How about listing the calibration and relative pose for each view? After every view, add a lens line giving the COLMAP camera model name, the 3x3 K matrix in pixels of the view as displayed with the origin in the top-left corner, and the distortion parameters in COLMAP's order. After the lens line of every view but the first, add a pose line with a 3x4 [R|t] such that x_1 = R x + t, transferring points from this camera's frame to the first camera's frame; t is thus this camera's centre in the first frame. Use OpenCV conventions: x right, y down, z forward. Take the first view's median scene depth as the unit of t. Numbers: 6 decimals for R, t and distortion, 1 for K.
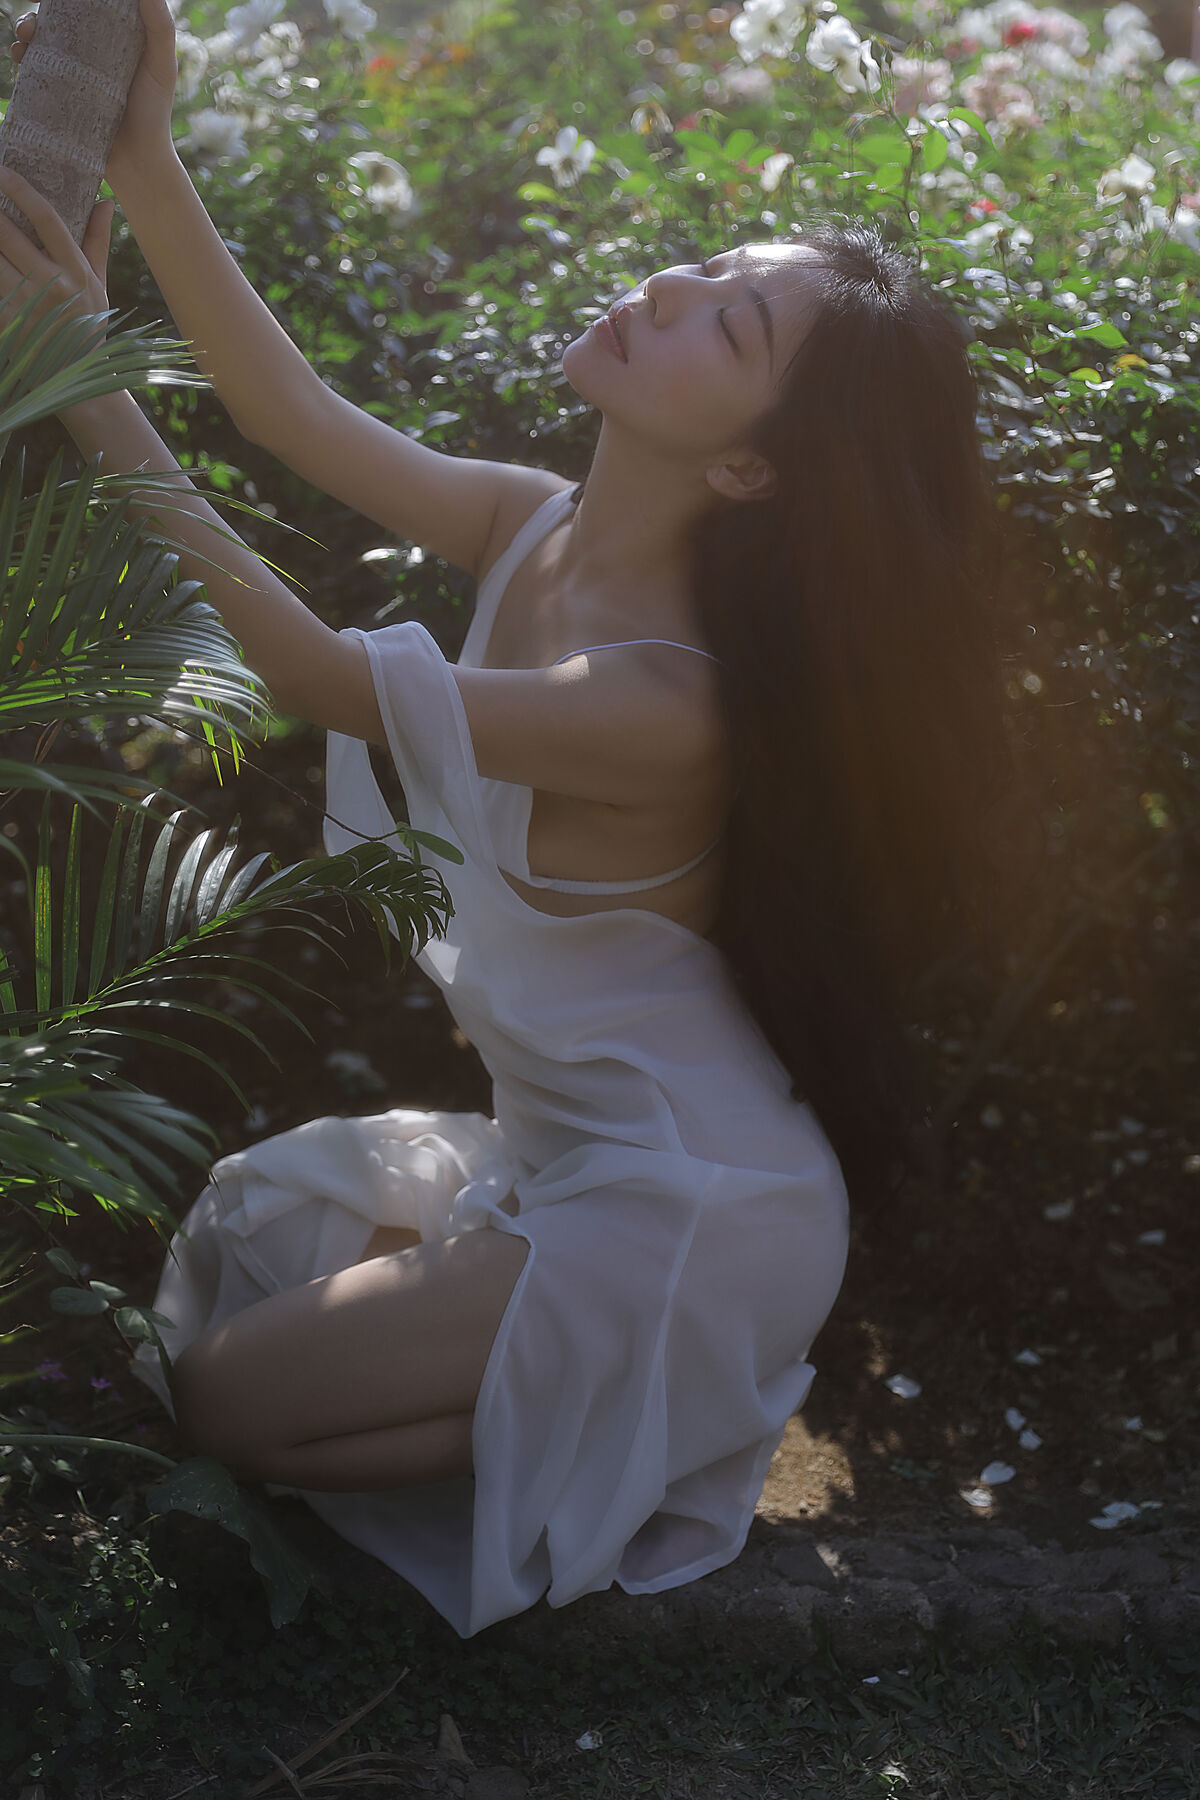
lens RADIAL K [[3485.9, 0, 600.1], [0, 3485.9, 899.9], [0, 0, 1]] dist [0.110028, 0.000000]
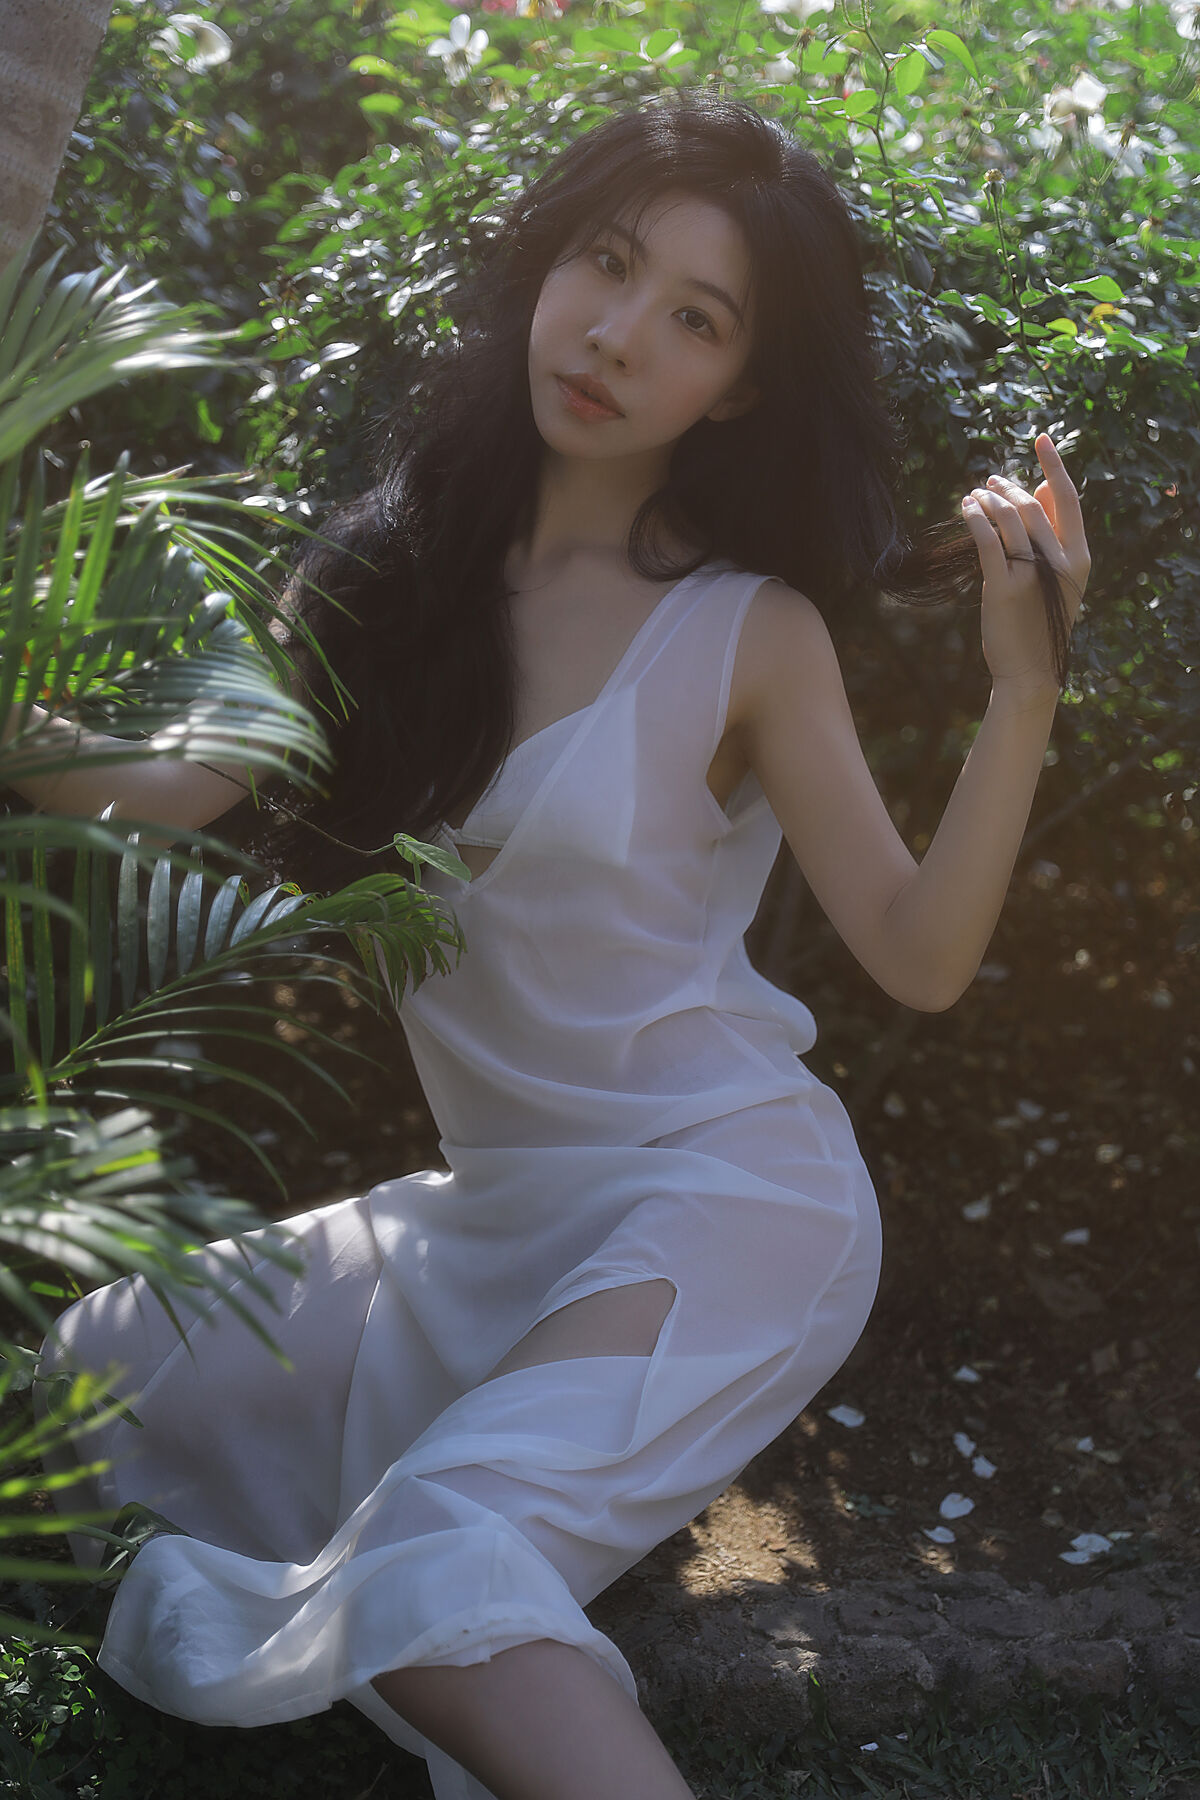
lens RADIAL K [[3918.7, 0, 599.7], [0, 3918.7, 900.7], [0, 0, 1]] dist [0.185446, 0.000000]
pose [[0.980755, -0.011829, 0.194882, -0.185212], [-0.001166, 0.997790, 0.066435, -0.068157], [-0.195237, -0.065384, 0.978574, -0.000689]]
